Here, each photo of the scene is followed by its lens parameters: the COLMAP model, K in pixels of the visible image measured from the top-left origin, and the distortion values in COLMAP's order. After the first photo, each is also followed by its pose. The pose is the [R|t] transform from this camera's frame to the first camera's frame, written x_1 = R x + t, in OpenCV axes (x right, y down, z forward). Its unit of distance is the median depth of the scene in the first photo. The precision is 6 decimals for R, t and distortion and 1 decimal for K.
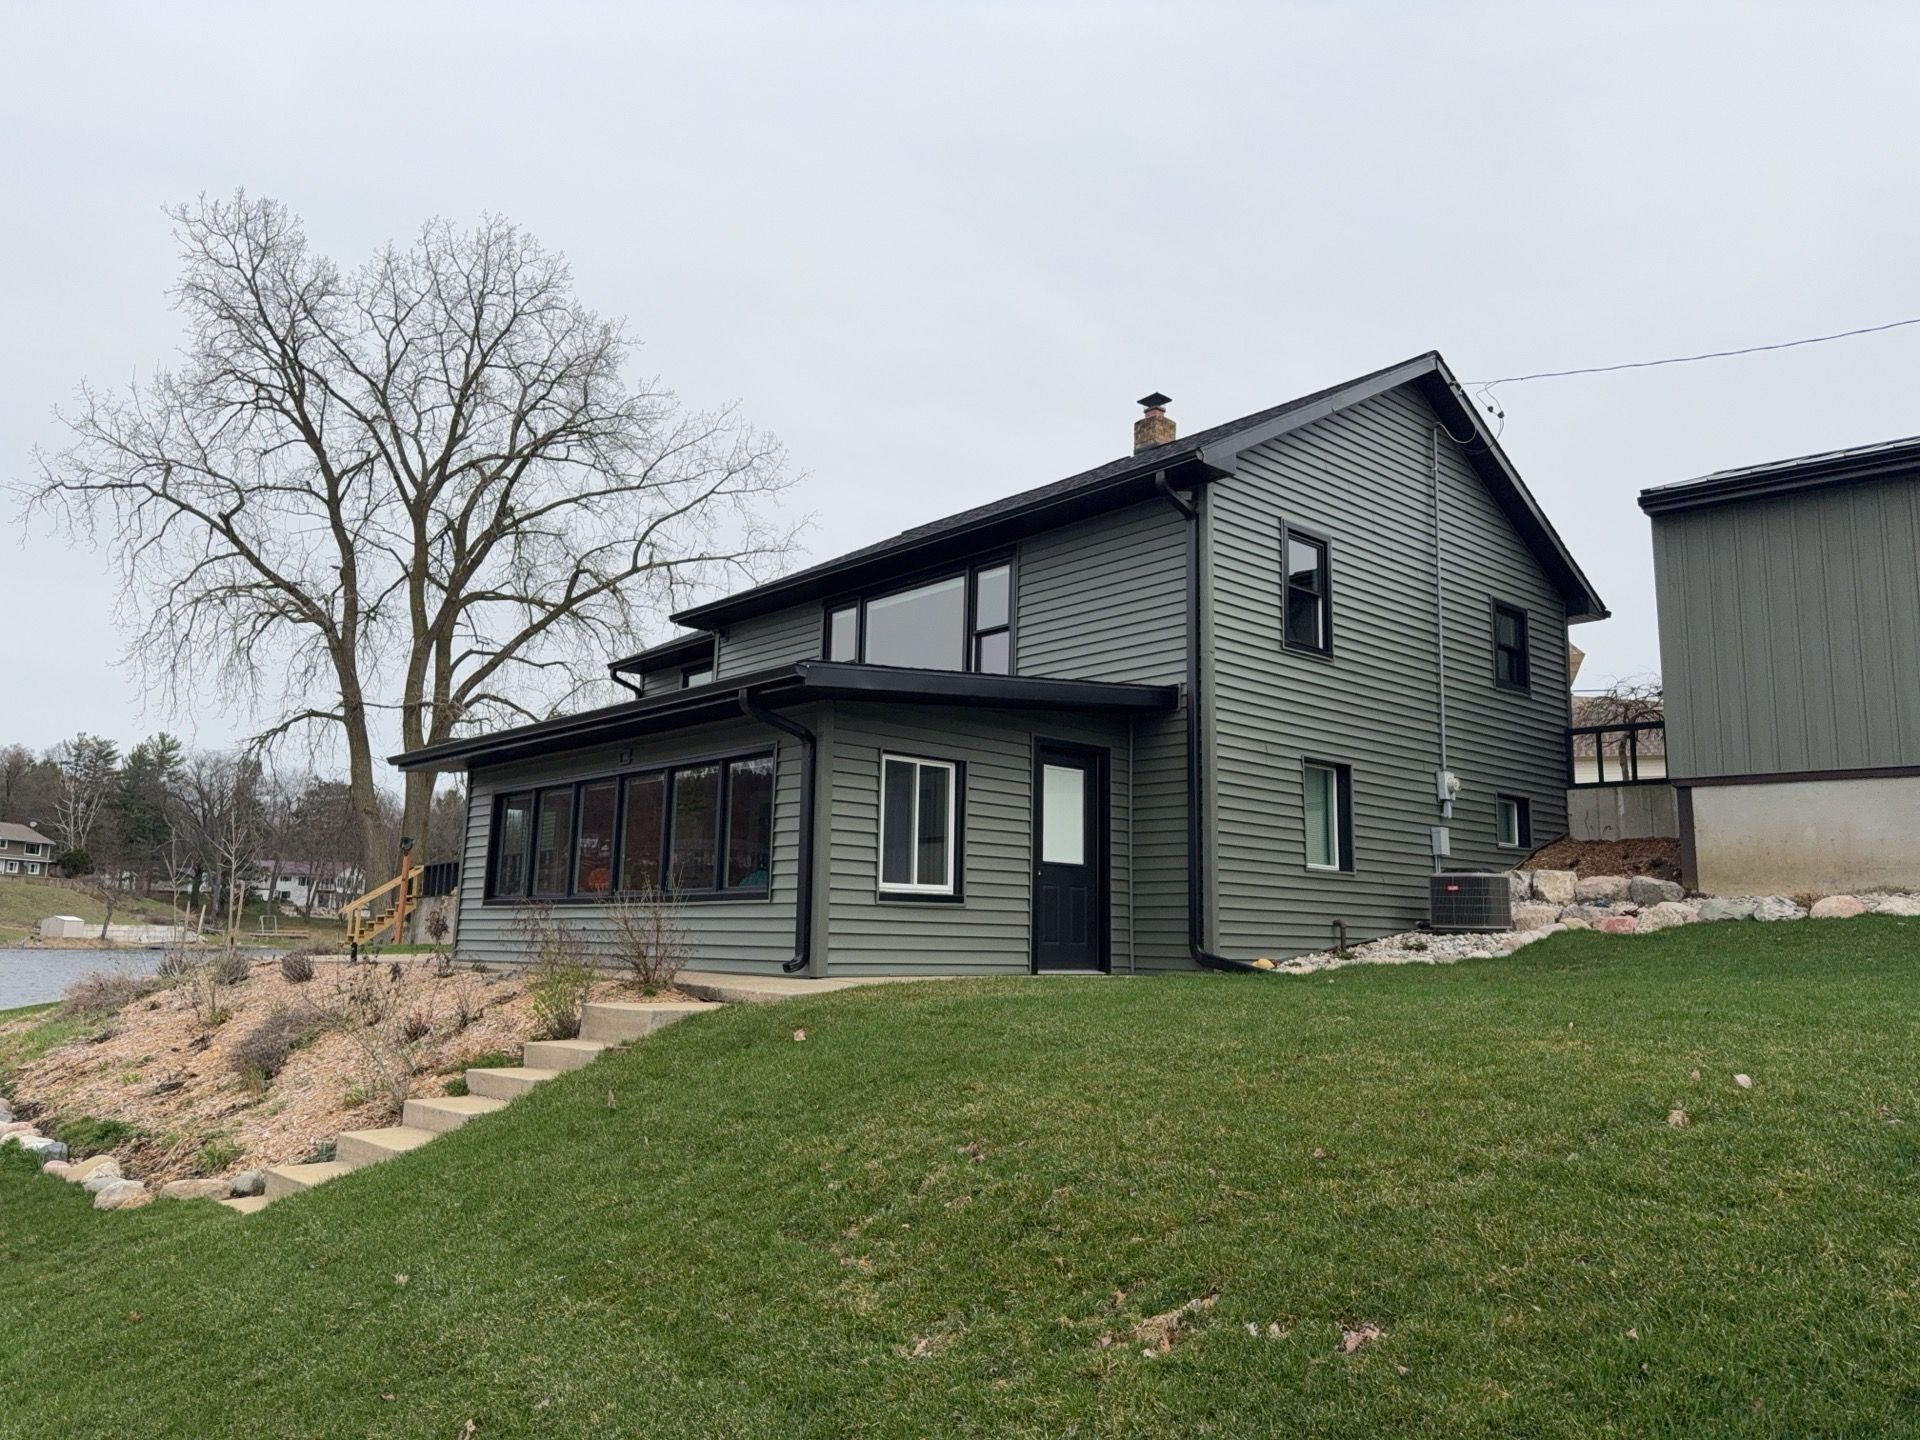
lens RADIAL K [[1320.8, 0, 925.2], [0, 1320.8, 732.4], [0, 0, 1]] dist [0.038299, -0.005582]
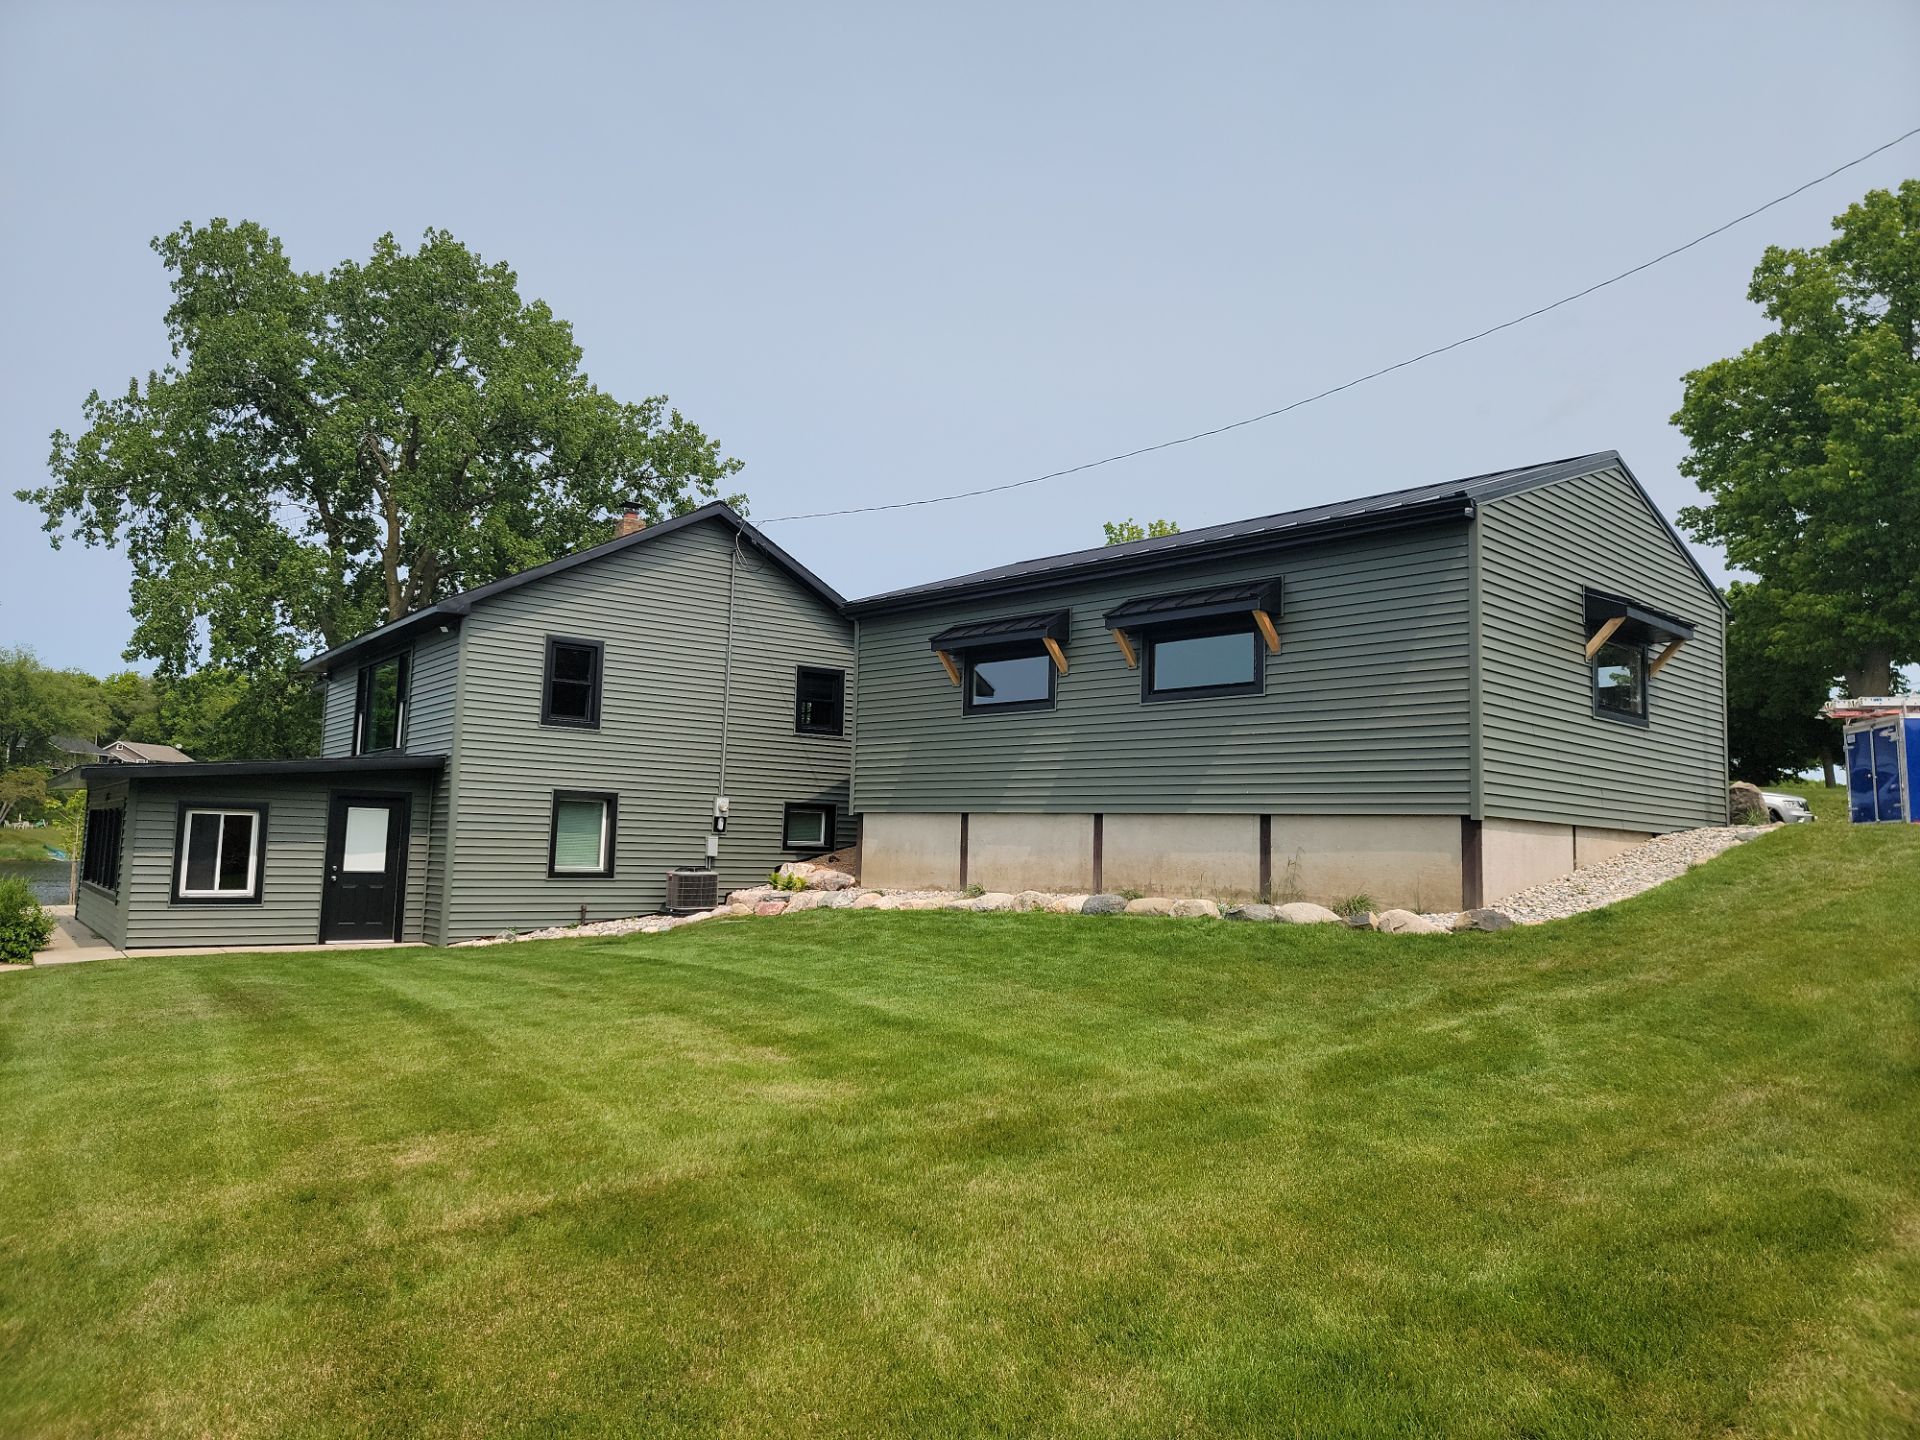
lens RADIAL K [[1335.4, 0, 942.5], [0, 1335.4, 713.4], [0, 0, 1]] dist [0.100540, -0.086407]
pose [[0.996822, -0.004216, -0.079550, 0.753264], [0.007768, 0.998983, 0.044404, -0.125181], [0.079282, -0.044881, 0.995841, -0.427943]]
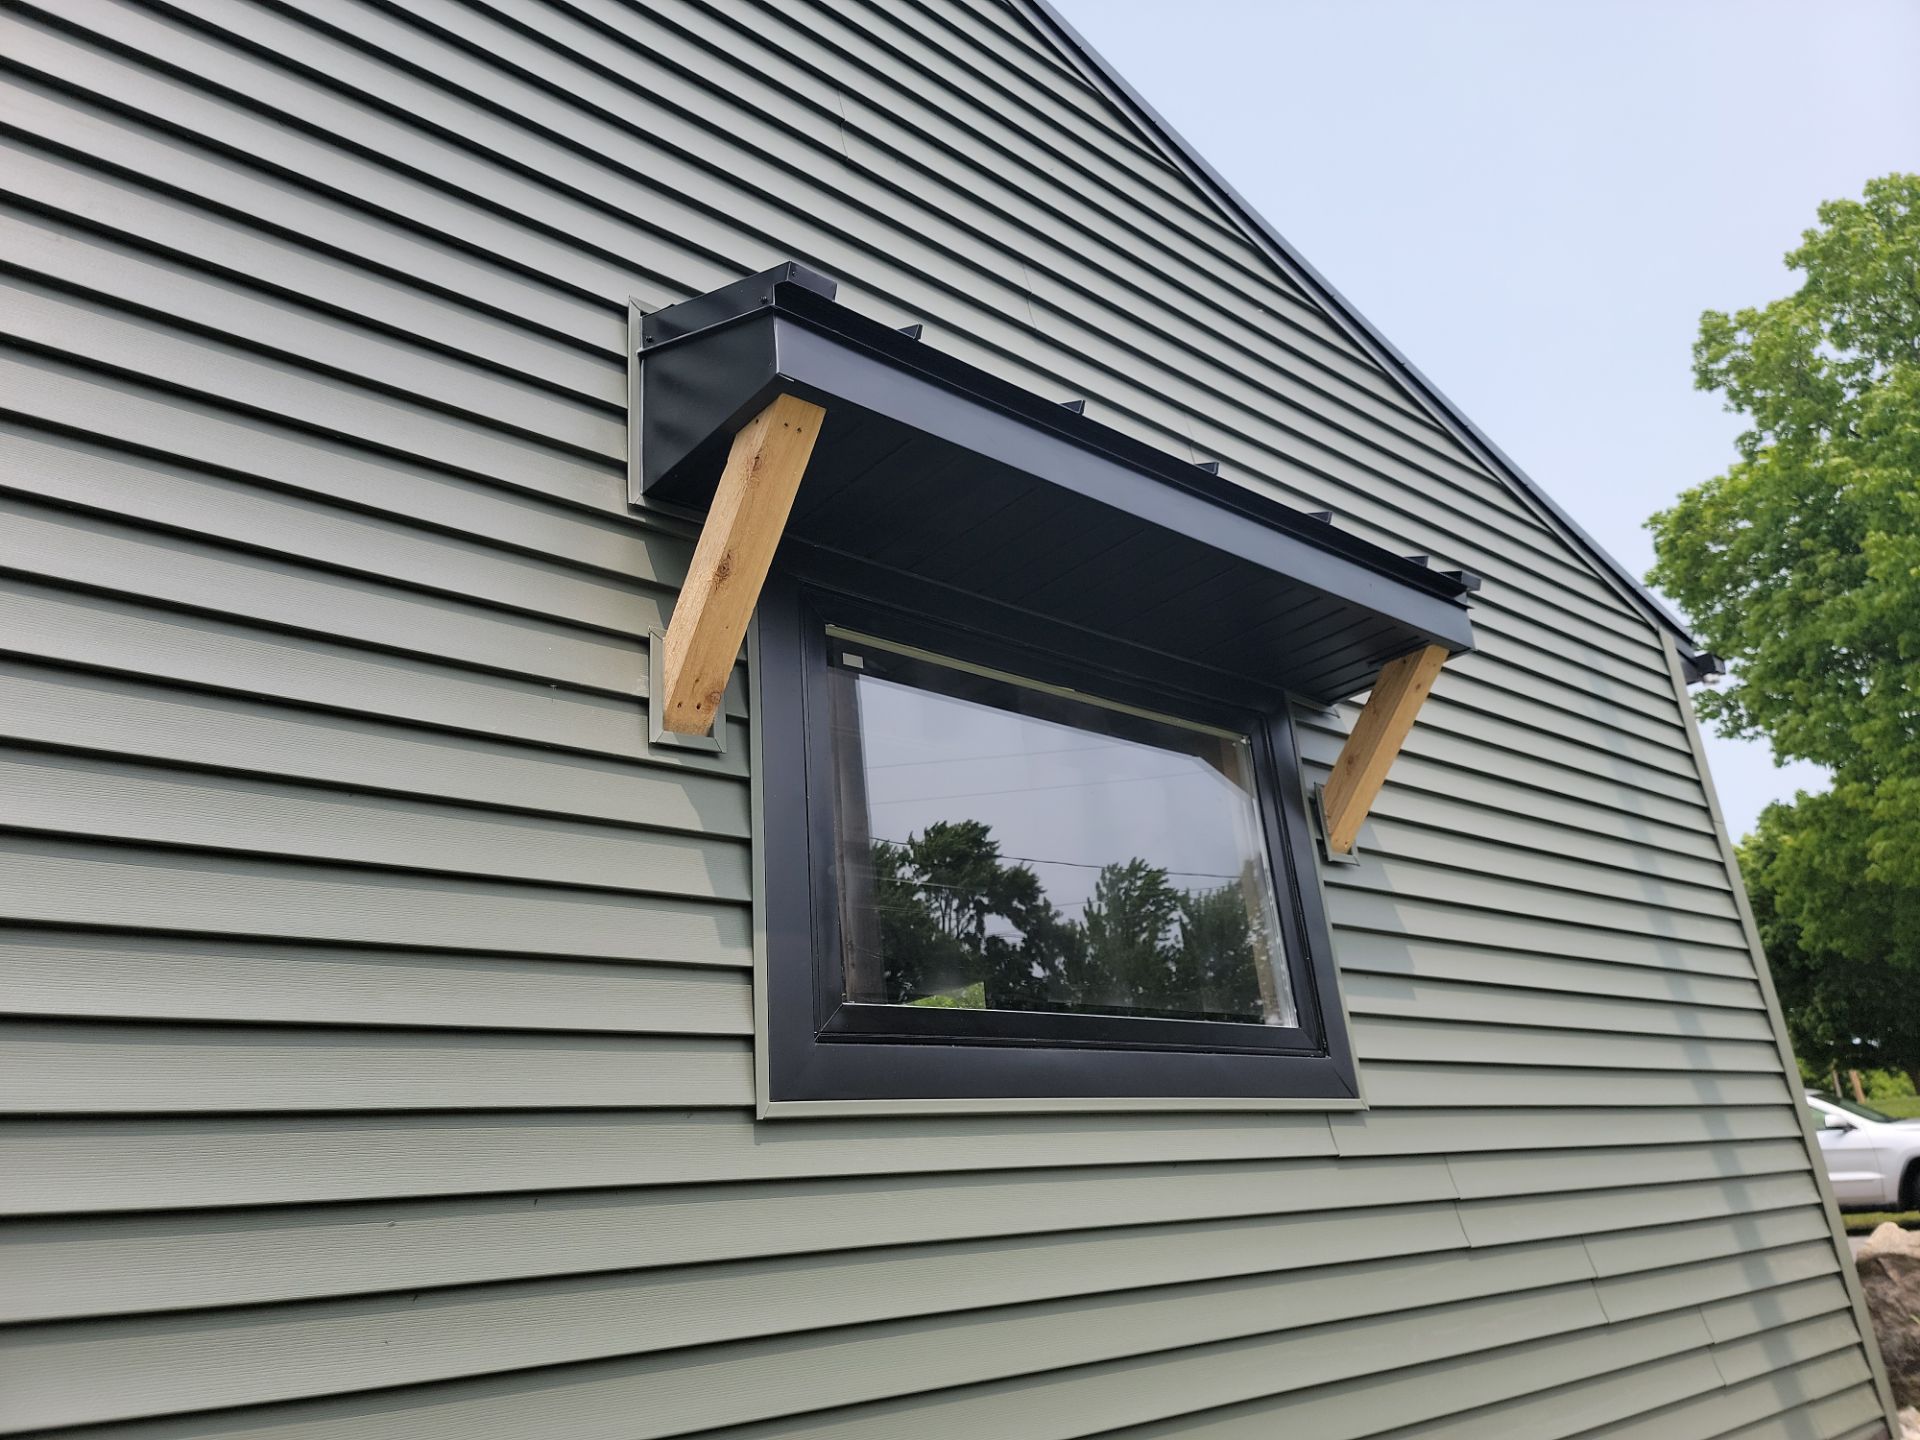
lens RADIAL K [[1342.9, 0, 974.0], [0, 1342.9, 739.3], [0, 0, 1]] dist [0.090927, -0.079810]
pose [[0.983728, -0.156245, -0.088696, 1.221132], [0.136024, 0.970213, -0.200463, -0.078066], [0.117375, 0.185136, 0.975678, 0.523006]]
